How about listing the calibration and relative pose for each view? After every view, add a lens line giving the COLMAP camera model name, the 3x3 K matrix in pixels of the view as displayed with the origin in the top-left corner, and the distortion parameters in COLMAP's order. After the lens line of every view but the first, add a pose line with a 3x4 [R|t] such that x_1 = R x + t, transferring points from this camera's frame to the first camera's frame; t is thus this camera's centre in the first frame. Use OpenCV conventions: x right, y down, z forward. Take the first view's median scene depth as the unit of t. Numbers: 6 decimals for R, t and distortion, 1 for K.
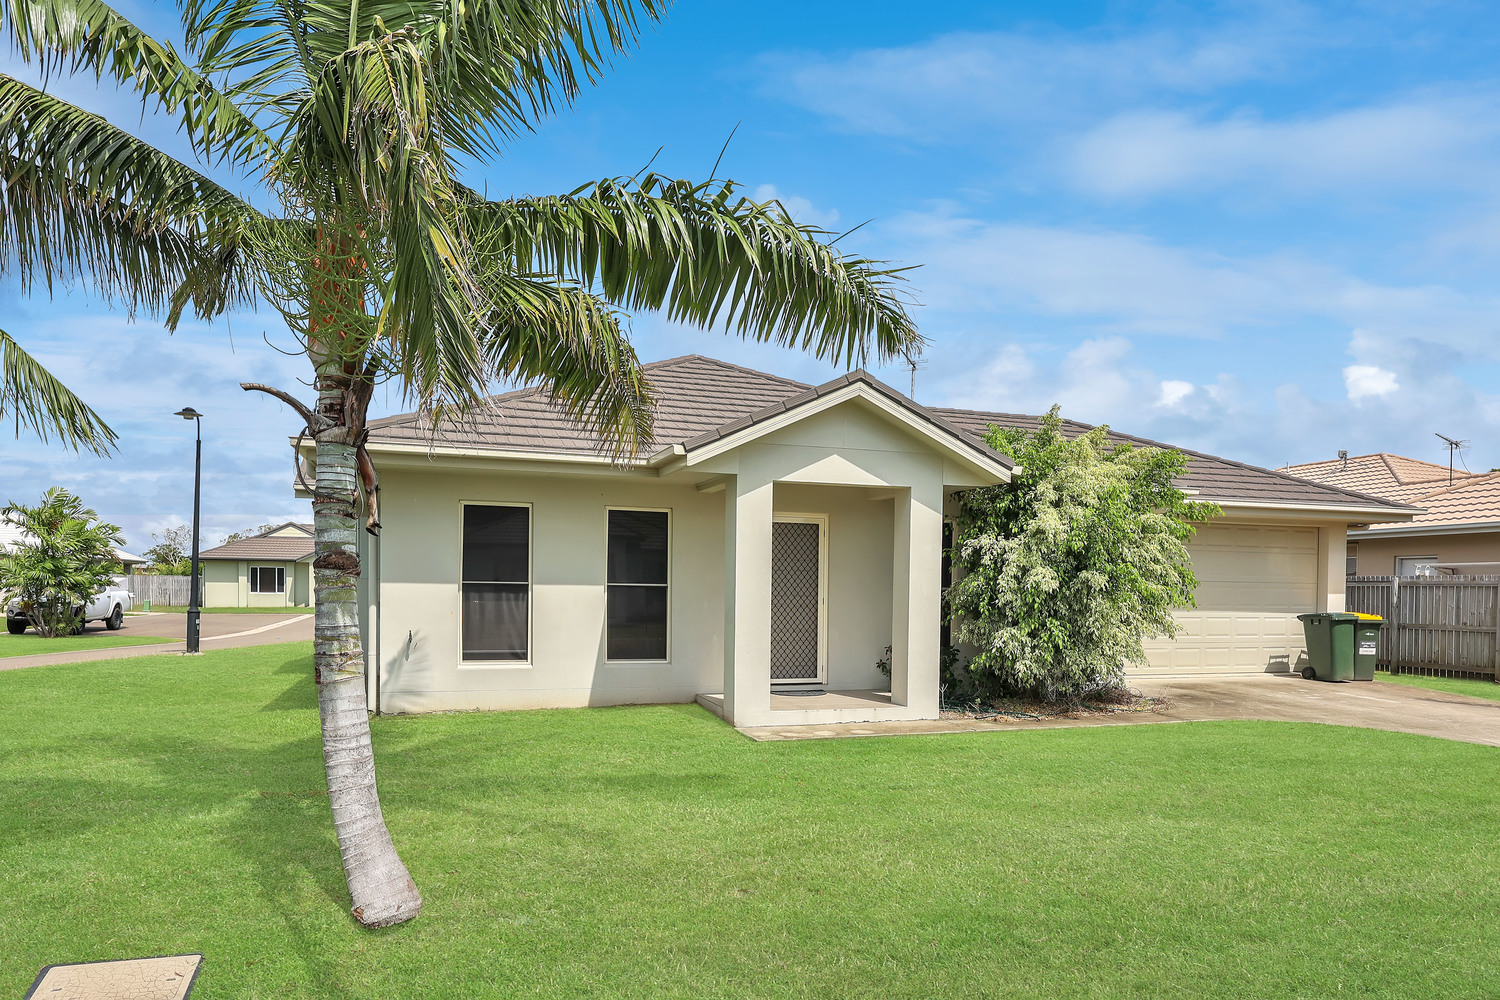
lens RADIAL K [[932.5, 0, 750.8], [0, 932.5, 598.6], [0, 0, 1]] dist [0.002049, 0.000393]
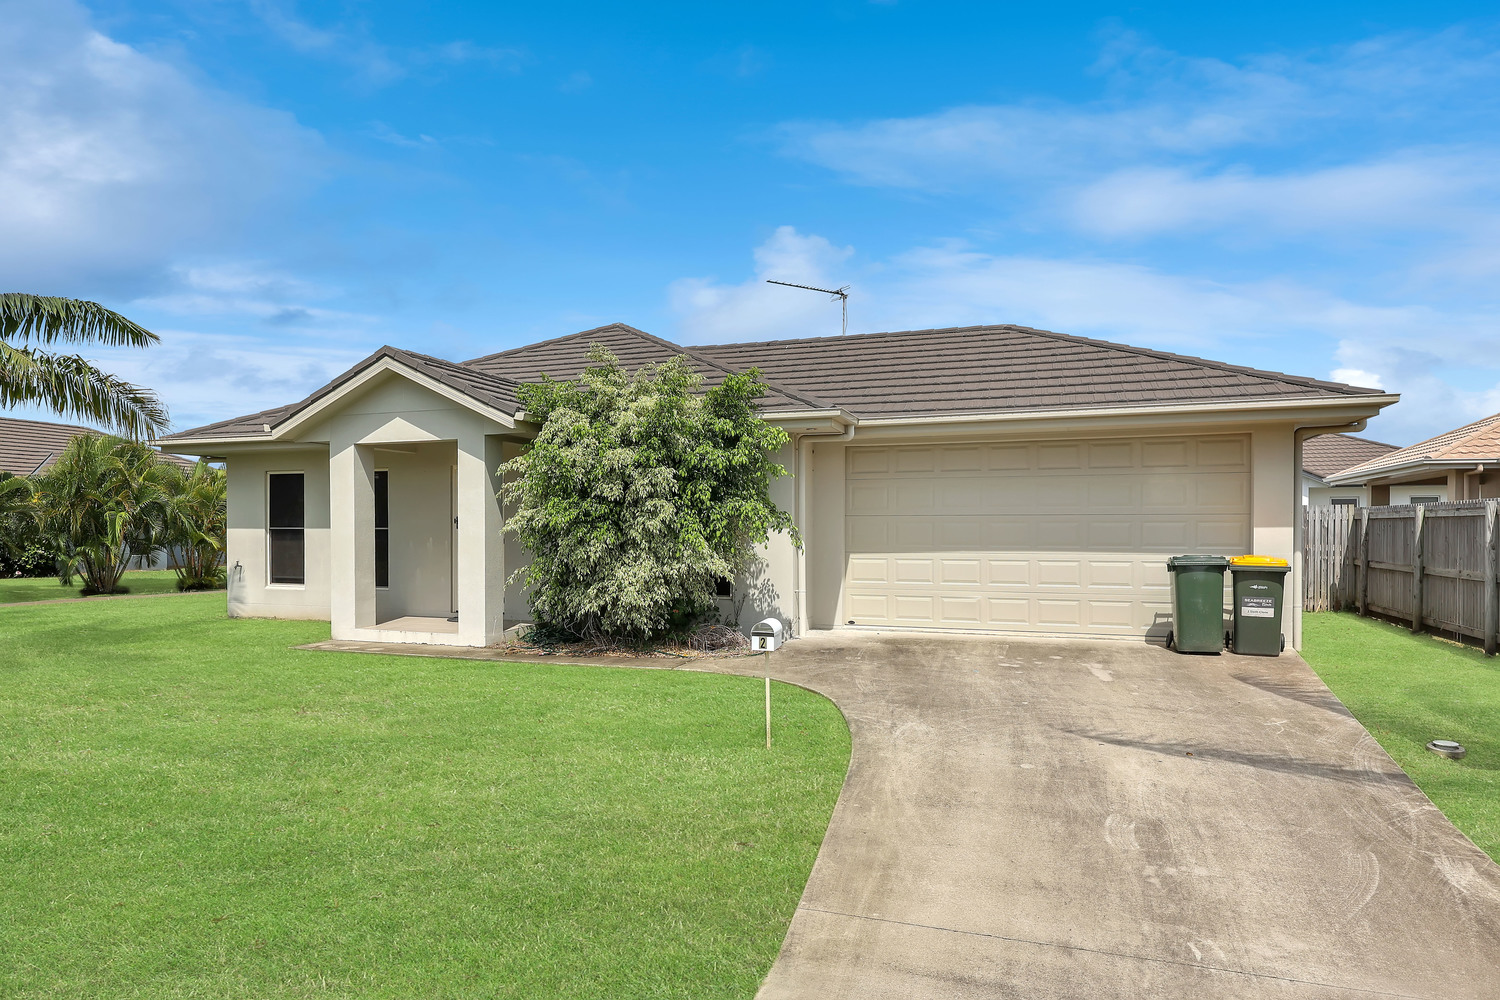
lens RADIAL K [[919.3, 0, 744.9], [0, 919.3, 527.4], [0, 0, 1]] dist [0.001737, -0.000202]
pose [[0.781999, -0.012770, -0.623149, 1.107219], [0.002573, 0.999848, -0.017260, 0.007275], [0.623274, 0.011894, 0.781913, 0.336765]]
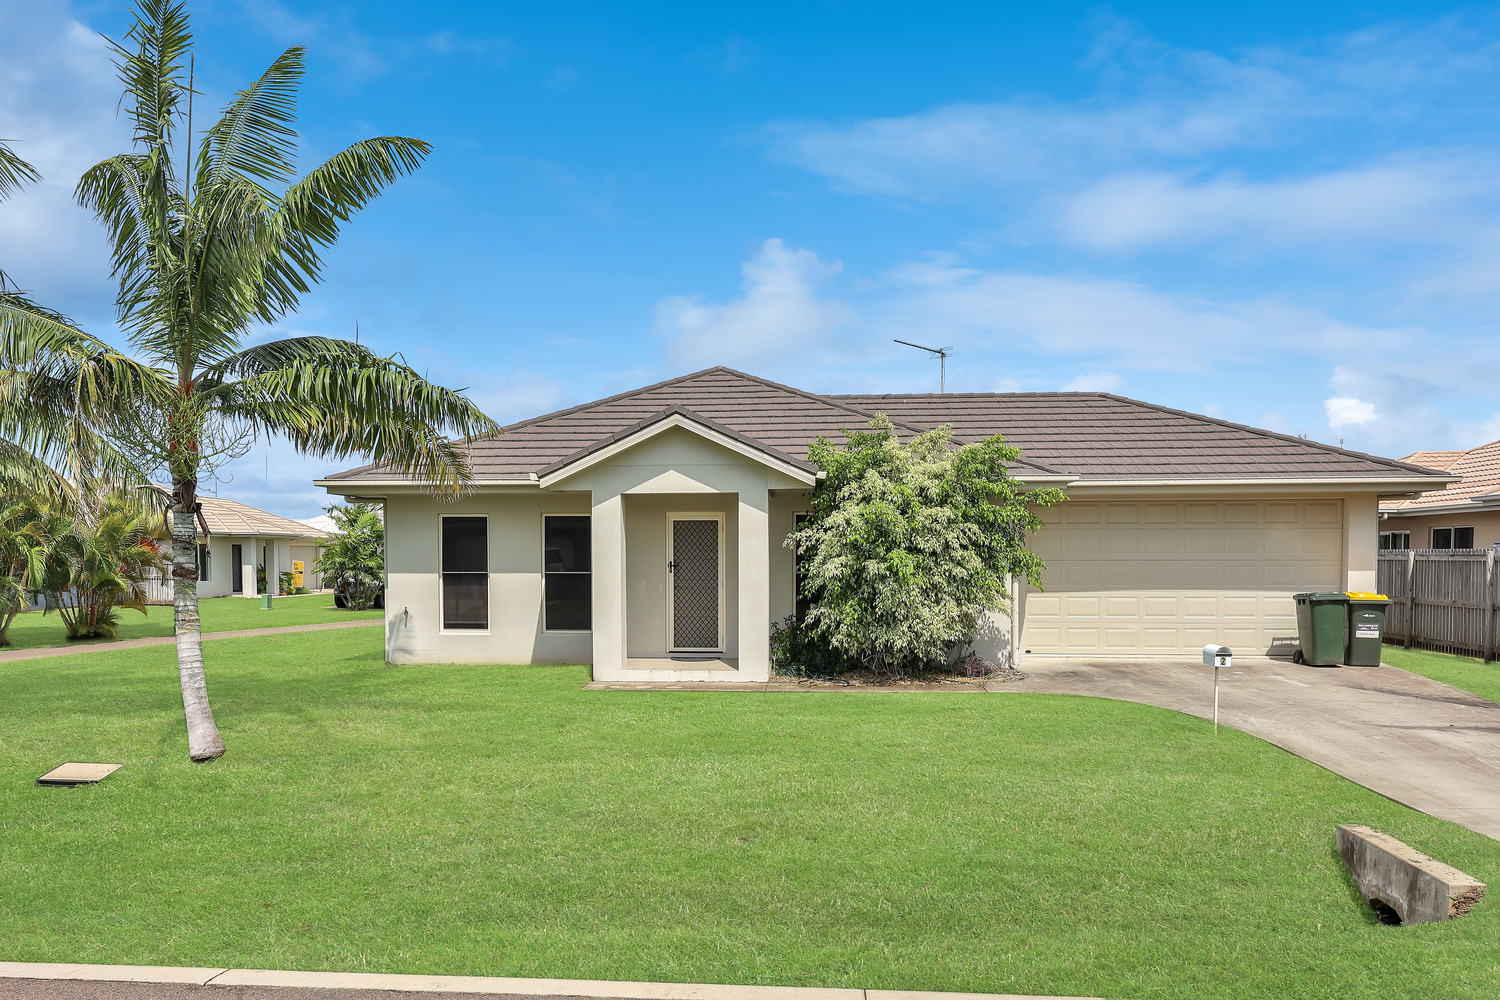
lens RADIAL K [[1054.1, 0, 753.2], [0, 1054.1, 585.9], [0, 0, 1]] dist [0.000097, -0.000334]
pose [[0.923321, -0.001844, -0.384024, 0.703550], [0.008119, 0.999859, 0.014719, -0.016119], [0.383943, -0.016708, 0.923206, -0.271060]]
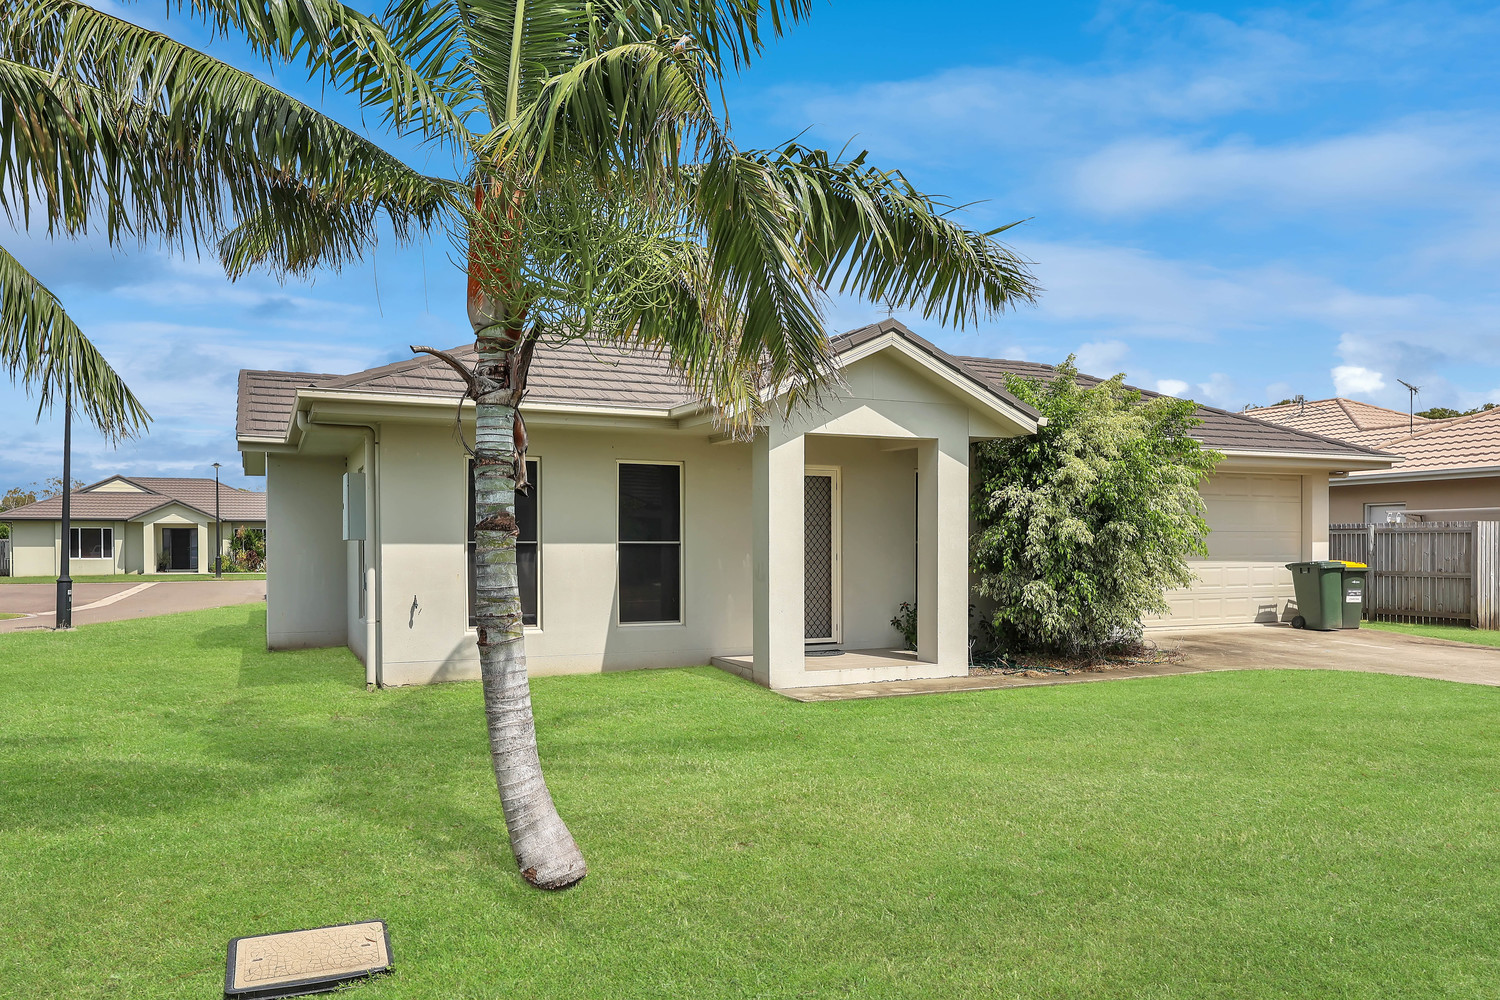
lens RADIAL K [[1045.3, 0, 745.5], [0, 1045.3, 545.3], [0, 0, 1]] dist [0.001854, 0.000319]
pose [[0.994809, -0.014125, 0.100773, -0.136922], [0.015155, 0.999840, -0.009463, -0.000662], [-0.100623, 0.010941, 0.994864, -0.065841]]
